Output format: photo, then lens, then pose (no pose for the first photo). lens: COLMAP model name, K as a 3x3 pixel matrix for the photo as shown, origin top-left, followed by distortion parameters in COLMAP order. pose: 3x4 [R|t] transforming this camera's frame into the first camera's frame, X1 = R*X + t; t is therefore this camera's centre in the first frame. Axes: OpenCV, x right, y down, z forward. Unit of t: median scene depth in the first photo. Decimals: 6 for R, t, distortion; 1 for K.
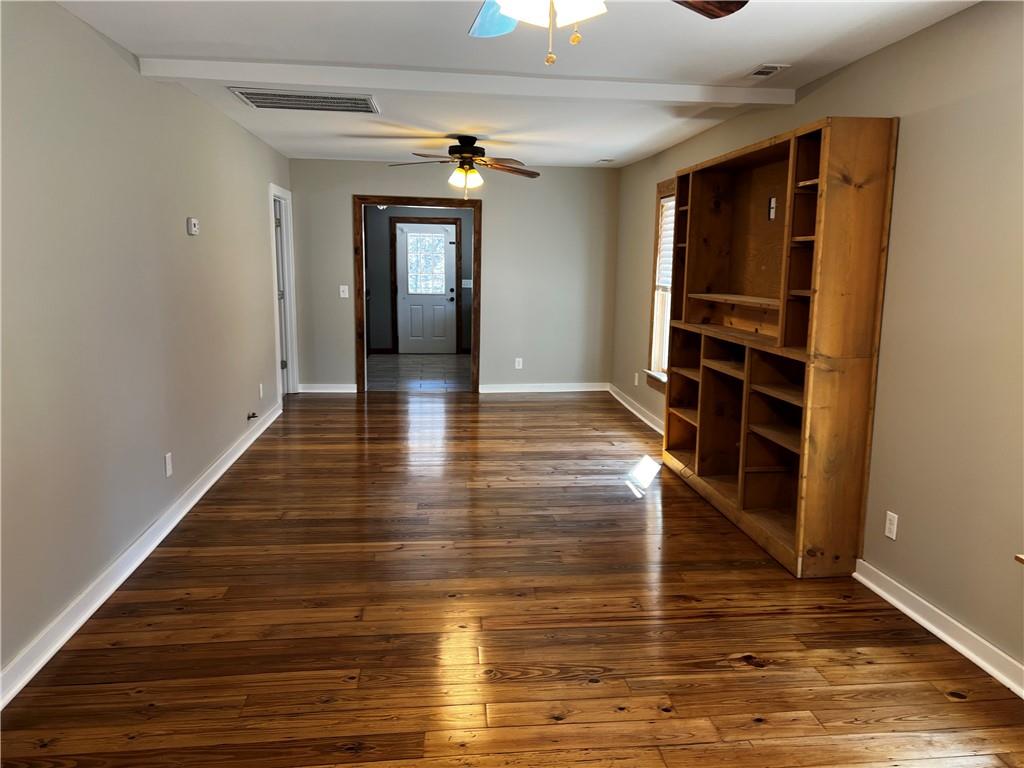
lens RADIAL K [[770.2, 0, 512.0], [0, 770.2, 384.0], [0, 0, 1]] dist [0.054451, -0.052726]
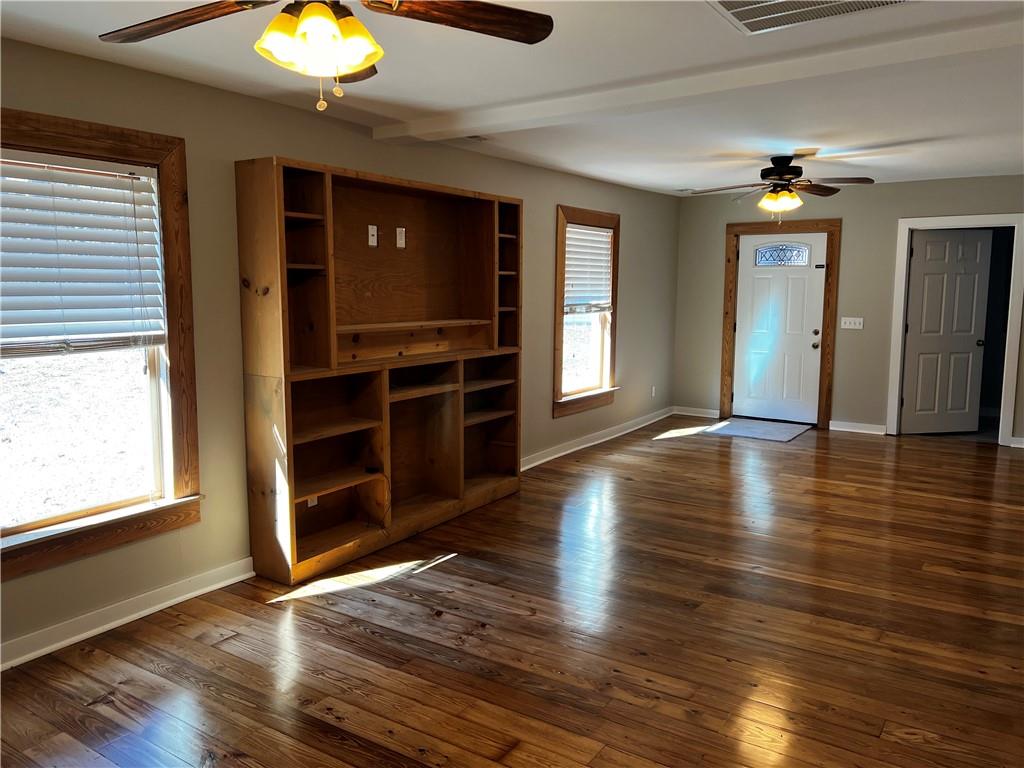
lens RADIAL K [[776.9, 0, 531.2], [0, 776.9, 385.6], [0, 0, 1]] dist [0.049544, -0.051815]
pose [[-0.784116, -0.094810, 0.613330, -0.457709], [0.089008, 0.960866, 0.262326, -0.281401], [-0.614199, 0.260285, -0.744991, 1.650942]]
